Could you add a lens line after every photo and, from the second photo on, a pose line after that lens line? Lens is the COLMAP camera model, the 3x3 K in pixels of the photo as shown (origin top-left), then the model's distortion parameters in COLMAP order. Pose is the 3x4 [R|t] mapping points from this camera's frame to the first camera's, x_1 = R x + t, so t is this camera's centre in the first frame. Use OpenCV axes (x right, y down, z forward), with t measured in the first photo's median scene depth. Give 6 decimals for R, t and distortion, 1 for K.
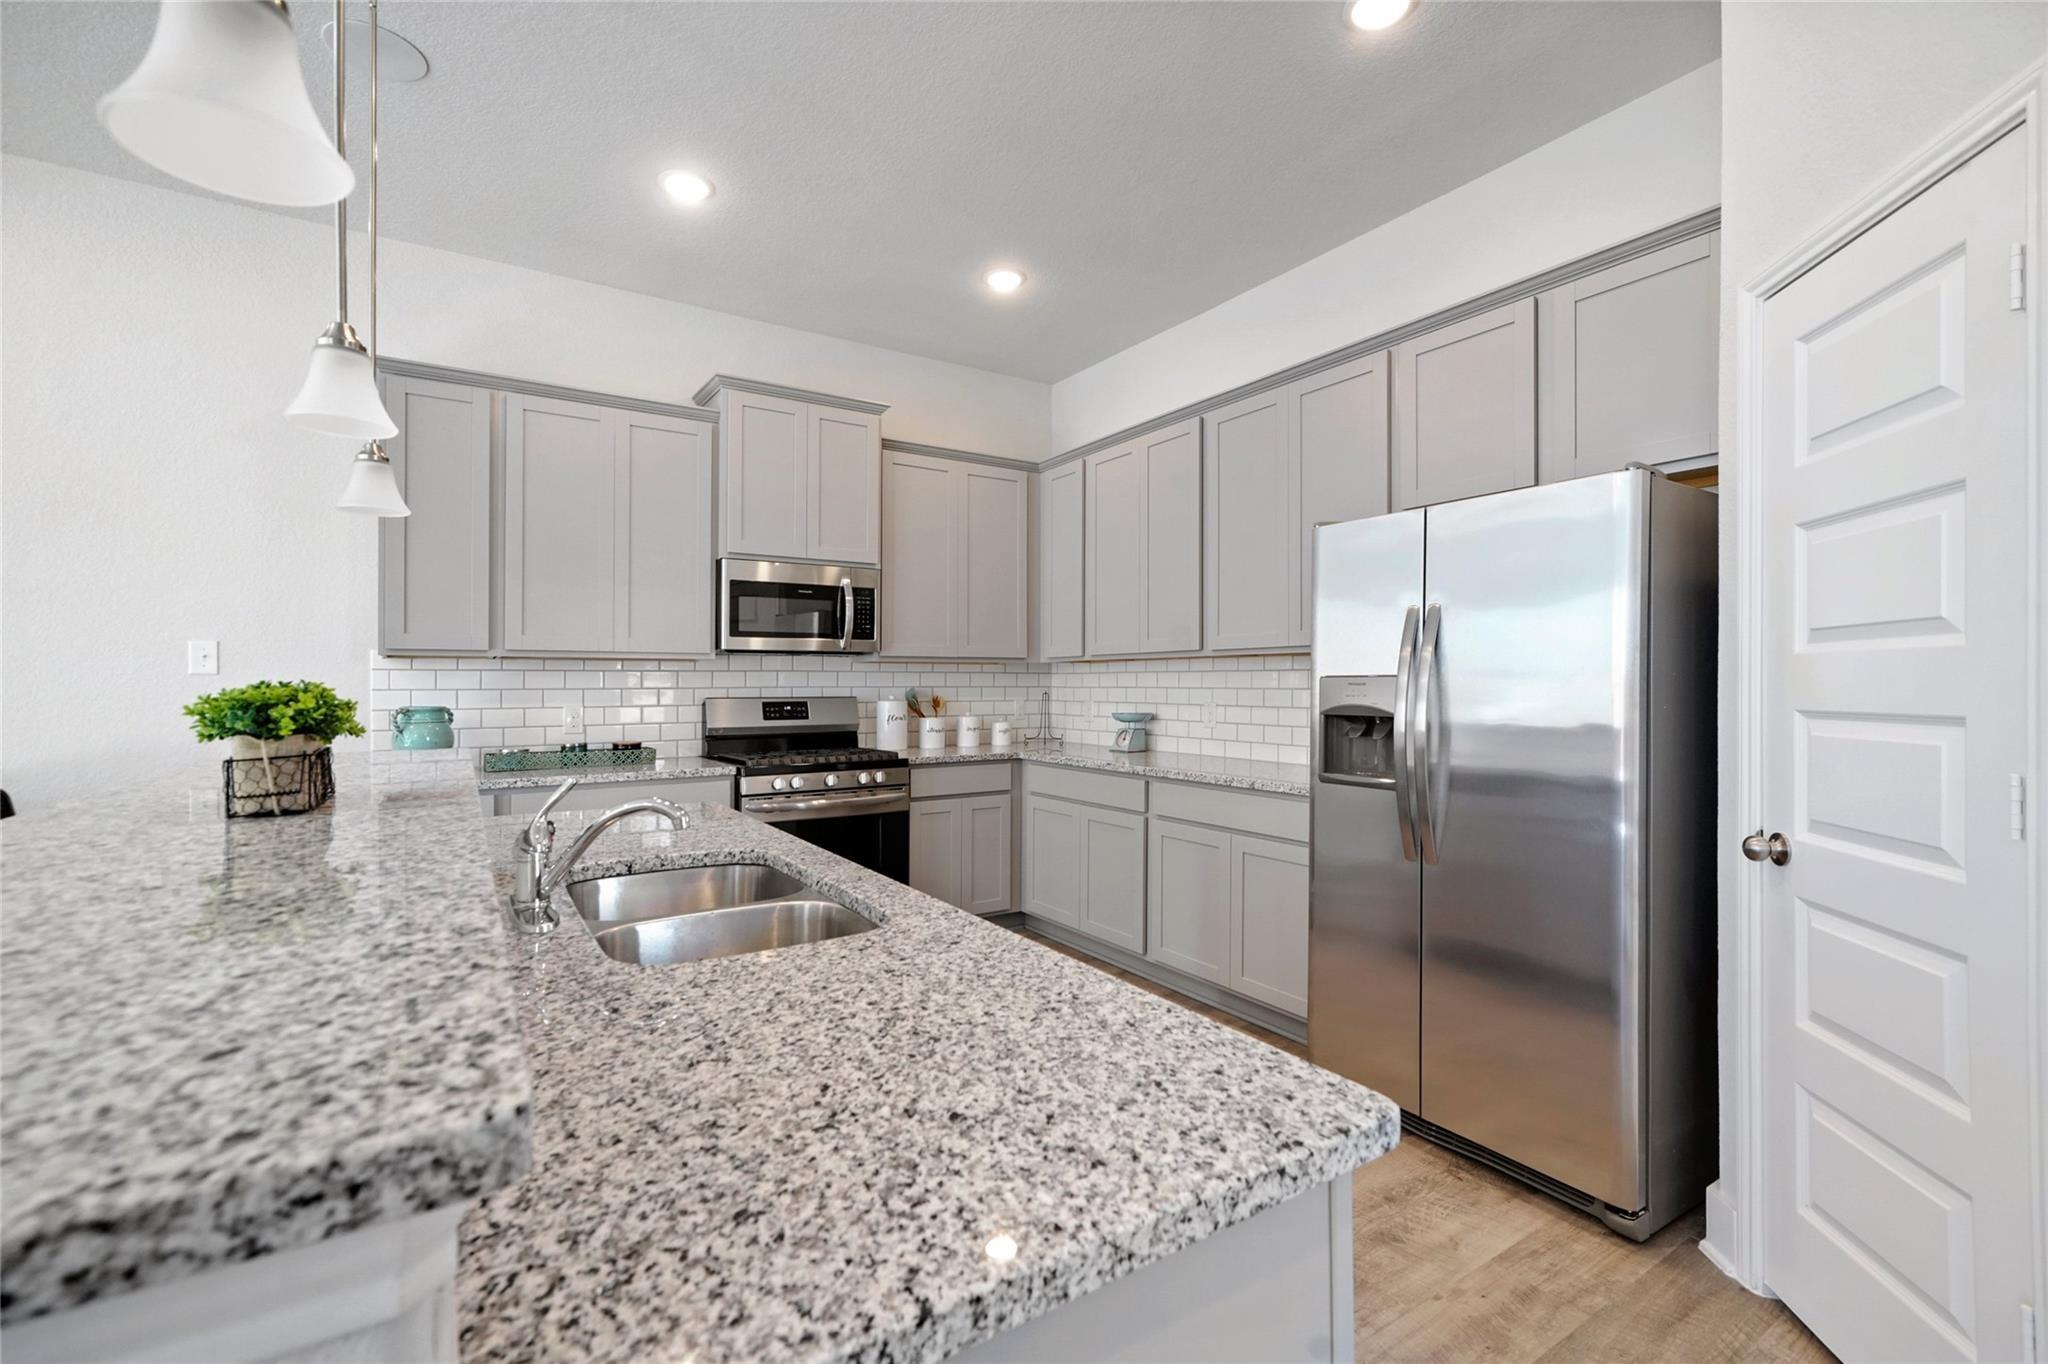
lens RADIAL K [[885.1, 0, 1024.5], [0, 885.1, 679.7], [0, 0, 1]] dist [0.000890, 0.000071]
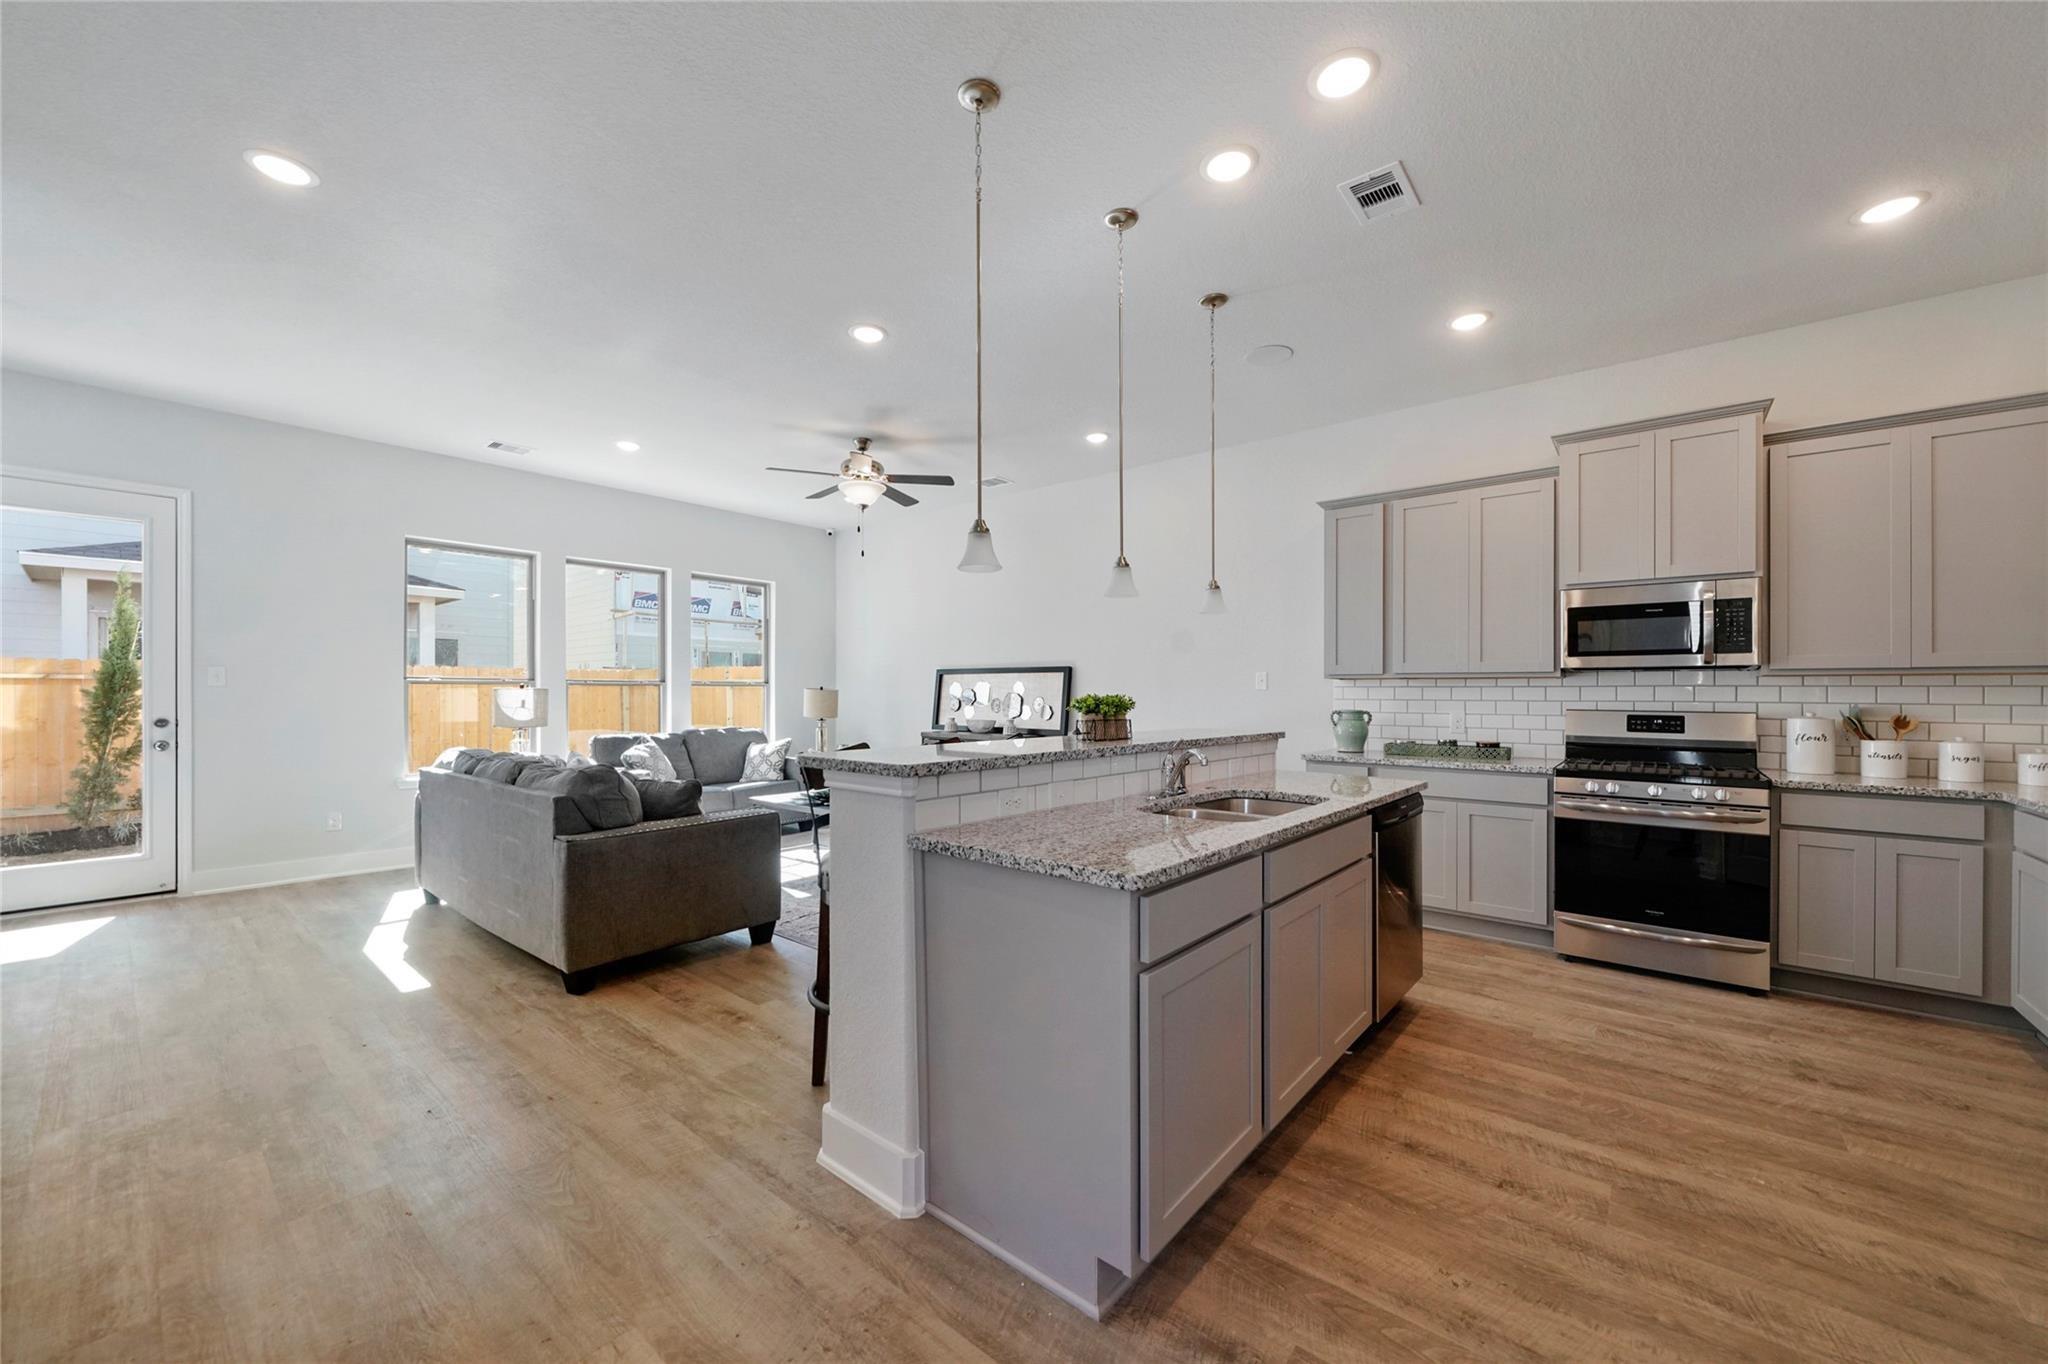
lens RADIAL K [[771.5, 0, 1024.5], [0, 771.5, 690.3], [0, 0, 1]] dist [-0.000537, -0.000076]
pose [[0.288805, -0.000525, -0.957388, 0.411571], [-0.002763, 0.999995, -0.001382, -0.001384], [0.957384, 0.003045, 0.288802, 0.022996]]
